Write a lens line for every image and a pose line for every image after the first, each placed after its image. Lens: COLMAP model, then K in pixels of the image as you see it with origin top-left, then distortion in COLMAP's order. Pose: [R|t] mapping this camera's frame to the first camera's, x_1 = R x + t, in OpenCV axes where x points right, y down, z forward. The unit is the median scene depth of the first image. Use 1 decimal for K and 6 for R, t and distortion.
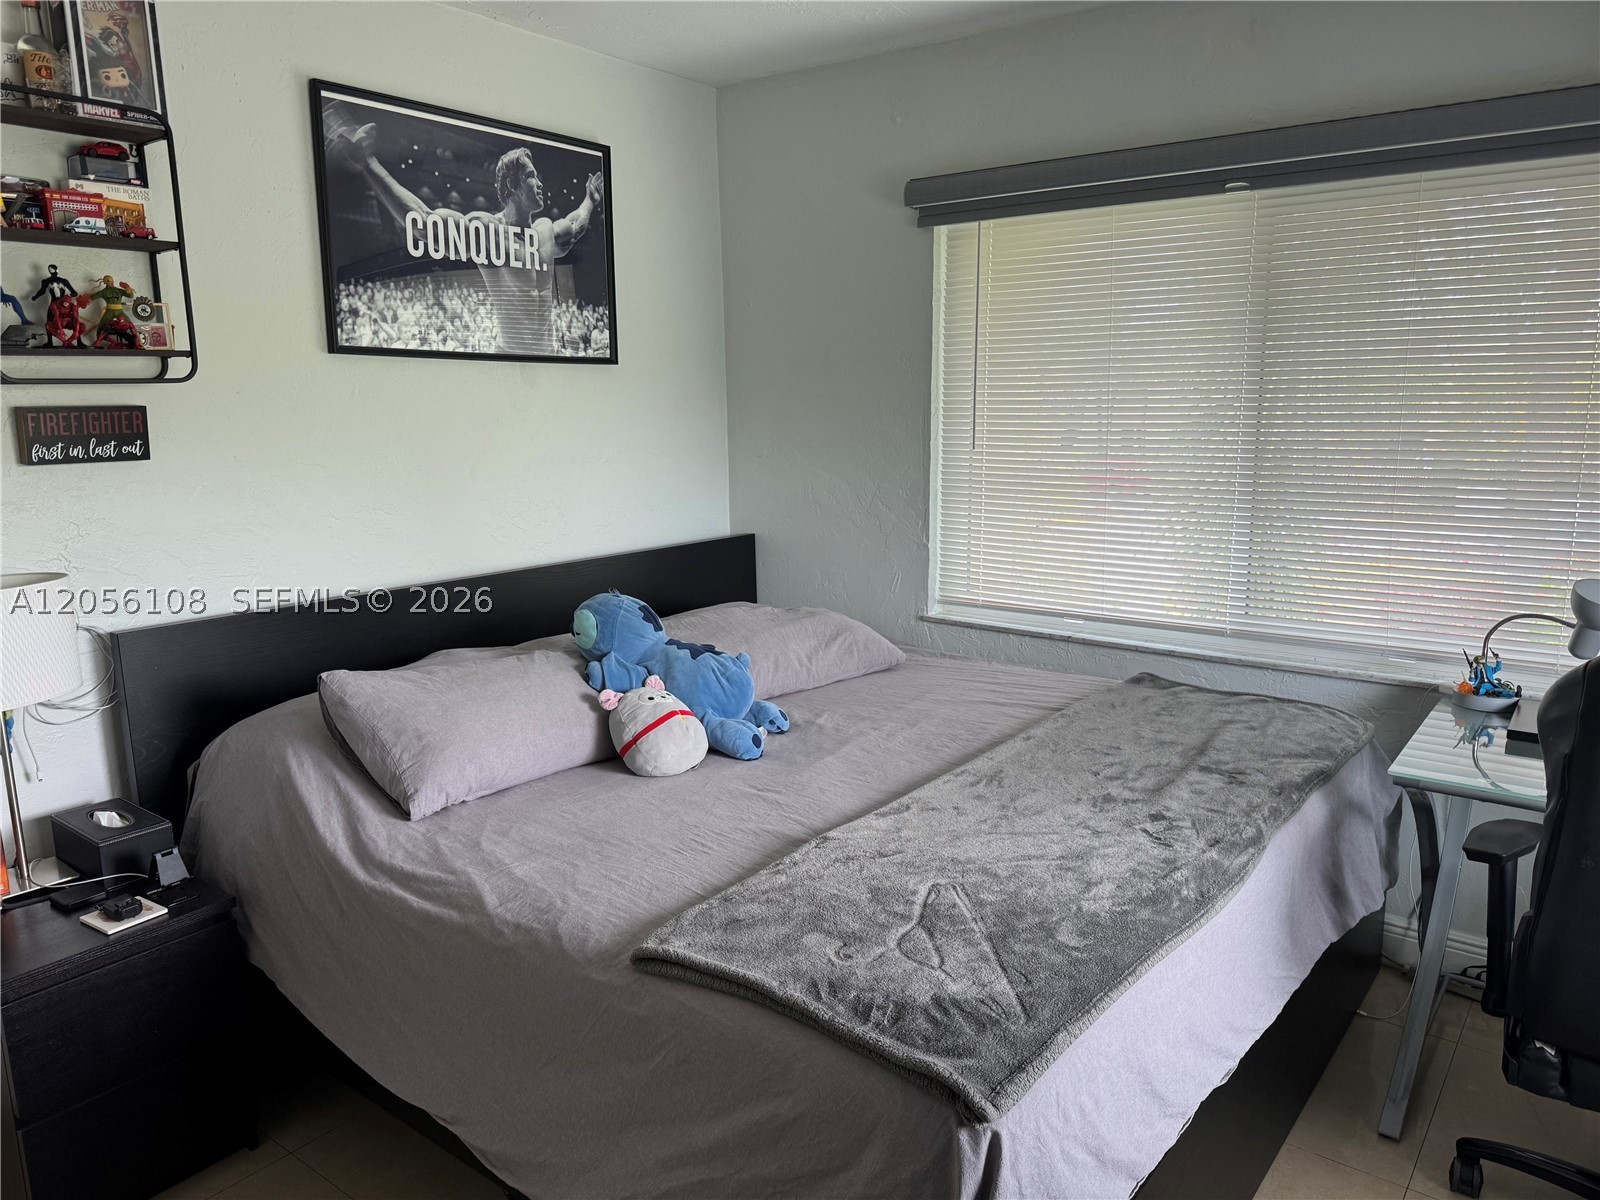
lens RADIAL K [[1119.9, 0, 804.6], [0, 1119.9, 604.7], [0, 0, 1]] dist [0.088995, -0.154638]
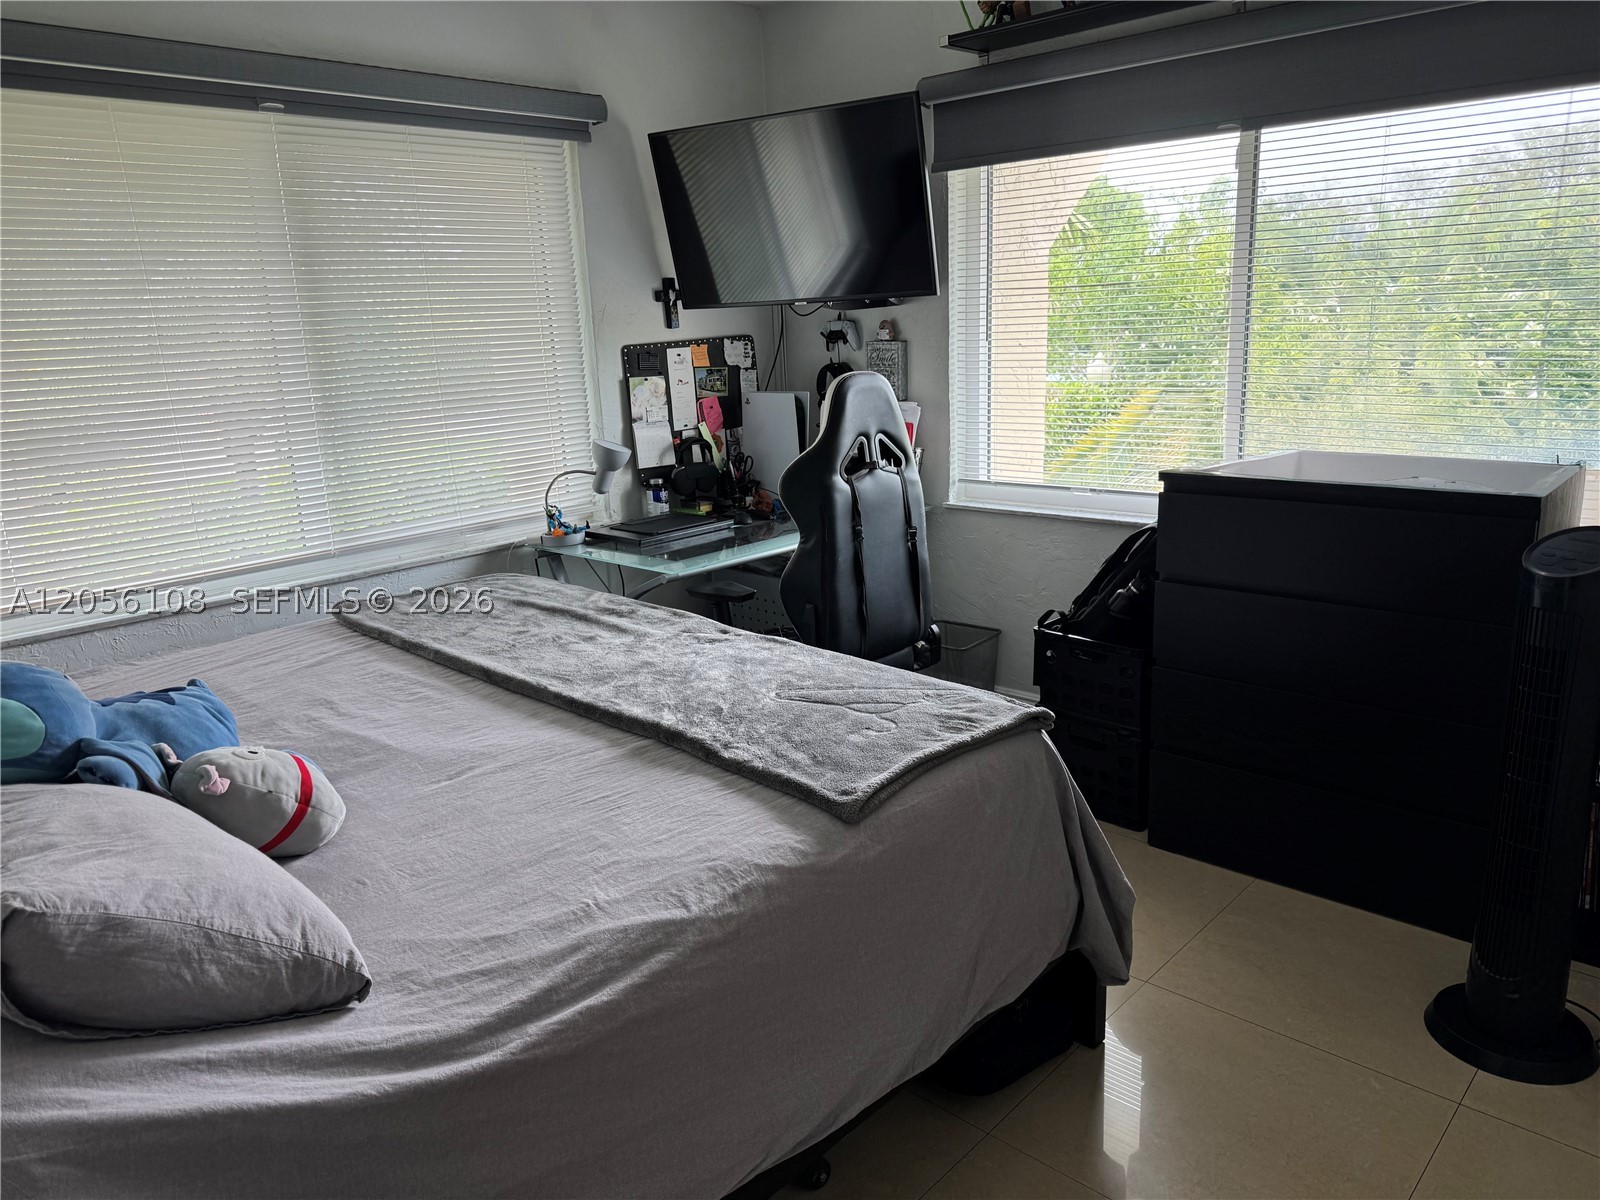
lens RADIAL K [[1119.9, 0, 804.6], [0, 1119.9, 604.7], [0, 0, 1]] dist [0.088995, -0.154638]
pose [[0.090942, -0.240778, 0.966310, -0.760345], [0.222952, 0.950624, 0.215886, -0.074738], [-0.970578, 0.195807, 0.140133, 0.582118]]
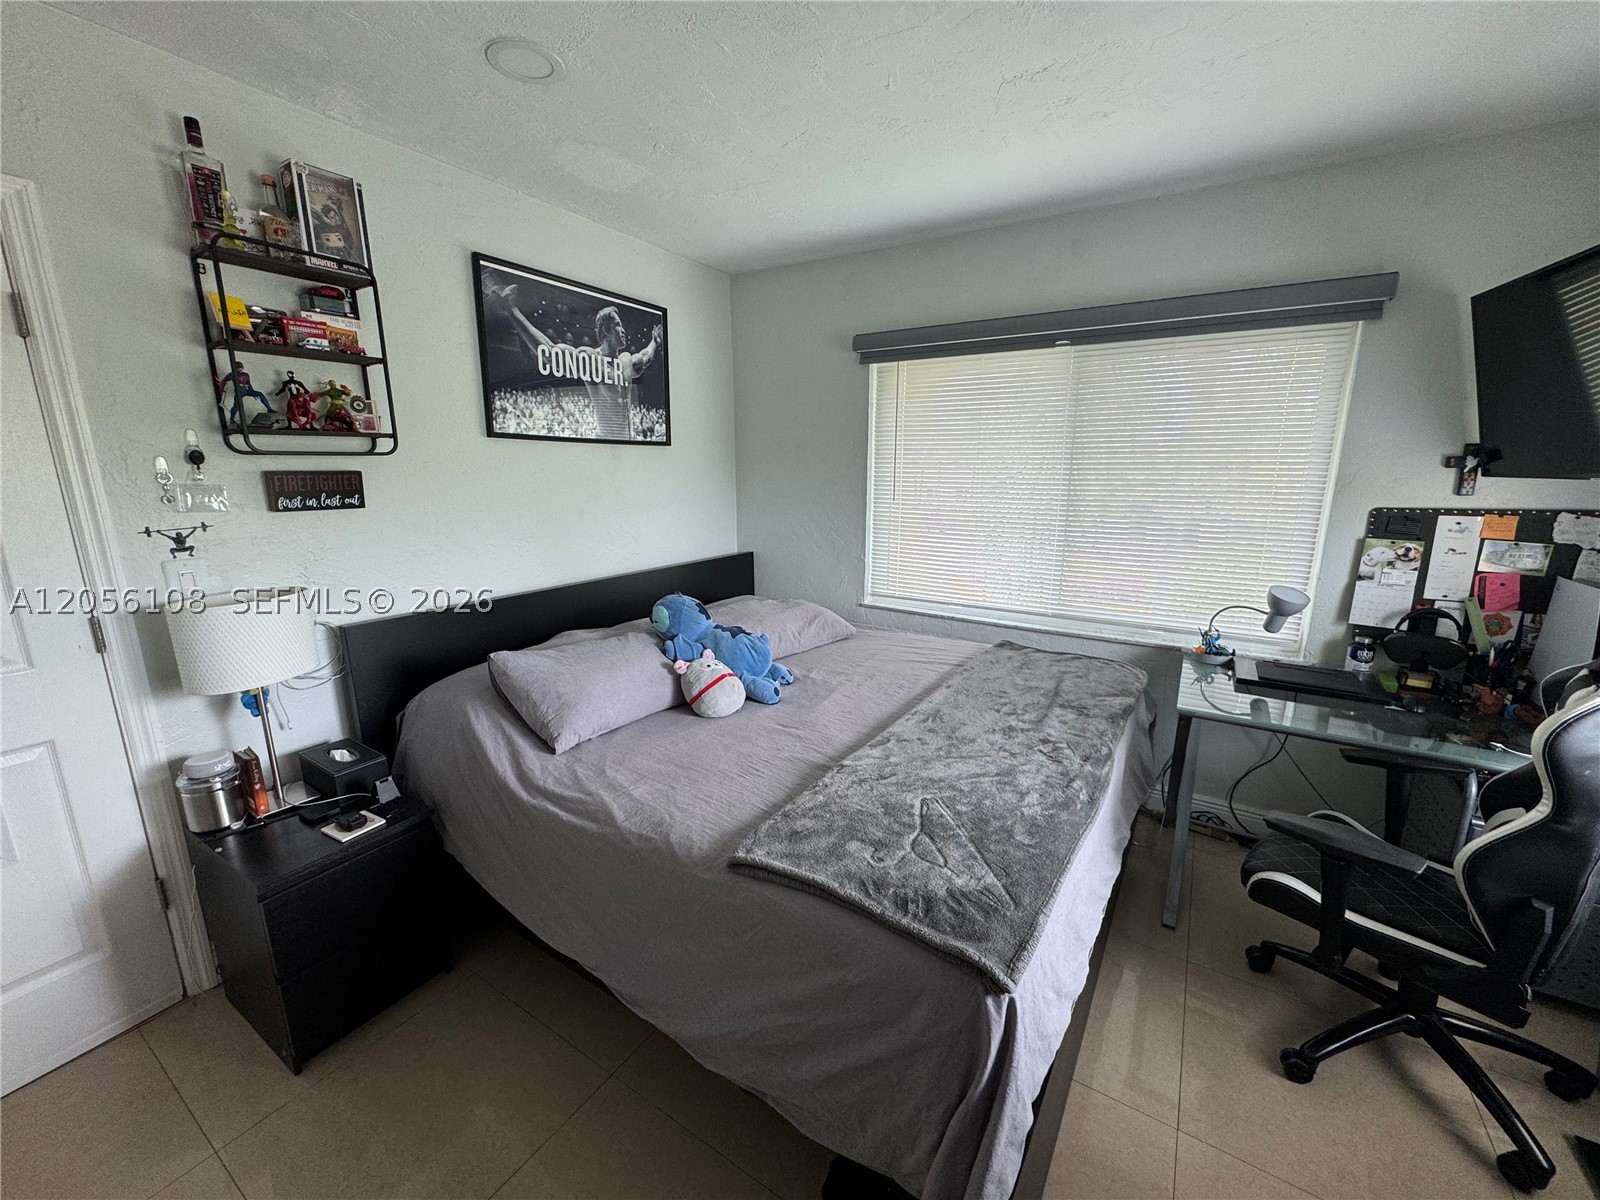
lens RADIAL K [[632.0, 0, 803.7], [0, 632.0, 602.0], [0, 0, 1]] dist [-0.009891, -0.000102]
pose [[0.996344, -0.006353, 0.085191, -0.083388], [0.004028, 0.999615, 0.027434, -0.026959], [-0.085332, -0.026991, 0.995987, 0.138867]]
